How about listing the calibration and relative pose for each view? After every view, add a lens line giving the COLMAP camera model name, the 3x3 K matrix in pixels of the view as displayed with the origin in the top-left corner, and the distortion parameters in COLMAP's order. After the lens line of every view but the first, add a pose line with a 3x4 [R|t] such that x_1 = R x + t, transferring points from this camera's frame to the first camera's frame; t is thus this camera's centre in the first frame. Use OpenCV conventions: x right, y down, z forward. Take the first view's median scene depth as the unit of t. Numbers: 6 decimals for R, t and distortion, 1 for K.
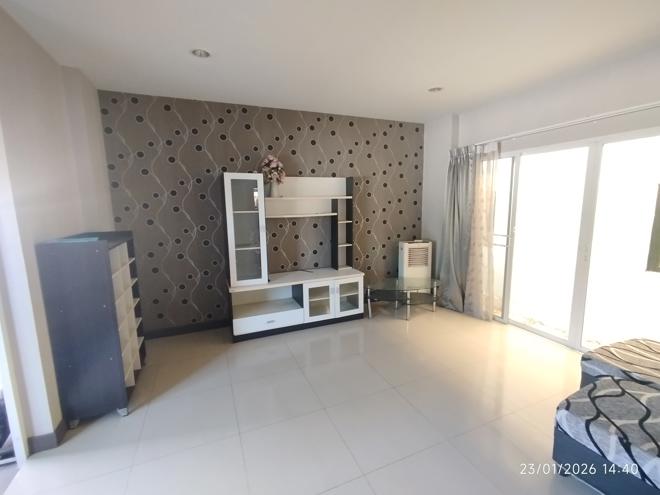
lens RADIAL K [[299.9, 0, 333.6], [0, 299.9, 246.0], [0, 0, 1]] dist [-0.002035, -0.001490]
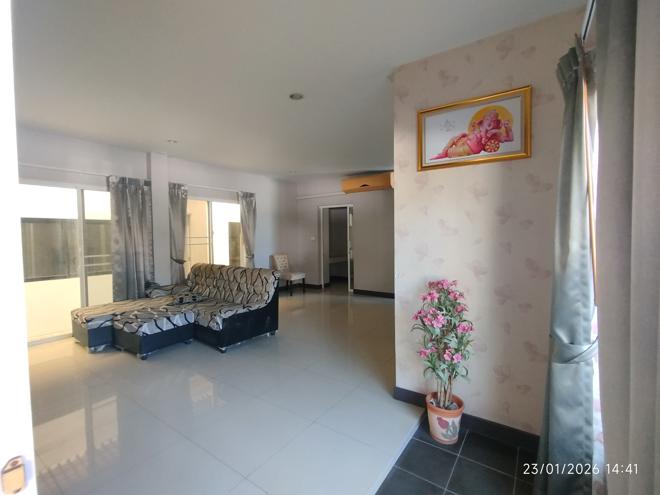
lens RADIAL K [[299.9, 0, 330.3], [0, 299.9, 245.3], [0, 0, 1]] dist [-0.002035, -0.001490]
pose [[-0.521731, -0.011851, 0.853028, -0.666468], [0.150266, 0.982994, 0.105562, 0.003639], [-0.839772, 0.183256, -0.511077, 0.373476]]
